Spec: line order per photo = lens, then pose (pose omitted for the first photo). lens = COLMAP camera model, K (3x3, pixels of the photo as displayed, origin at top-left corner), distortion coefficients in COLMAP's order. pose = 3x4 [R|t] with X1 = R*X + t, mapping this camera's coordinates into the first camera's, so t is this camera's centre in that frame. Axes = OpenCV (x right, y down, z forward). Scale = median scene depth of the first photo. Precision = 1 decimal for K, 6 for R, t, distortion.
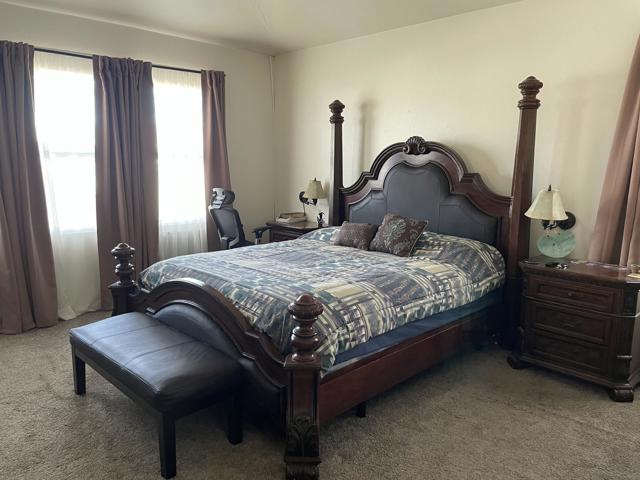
lens RADIAL K [[481.7, 0, 320.8], [0, 481.7, 241.4], [0, 0, 1]] dist [0.074459, -0.087682]
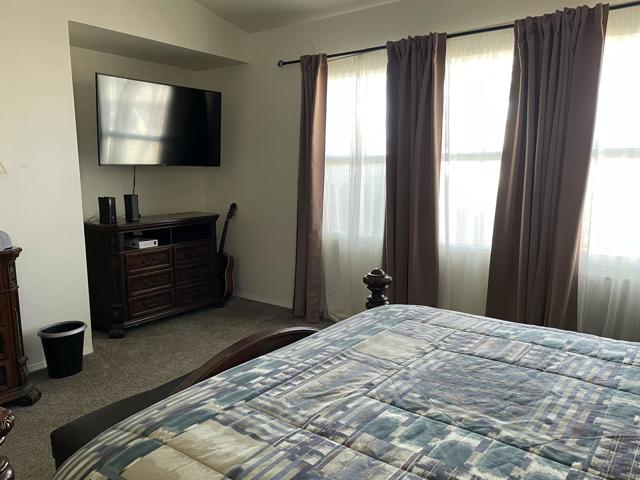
lens RADIAL K [[481.7, 0, 321.0], [0, 481.7, 237.6], [0, 0, 1]] dist [0.074459, -0.087682]
pose [[0.164721, 0.135344, -0.977010, 0.349217], [-0.157265, 0.981473, 0.109448, -0.122290], [0.973722, 0.135621, 0.182955, 0.825025]]
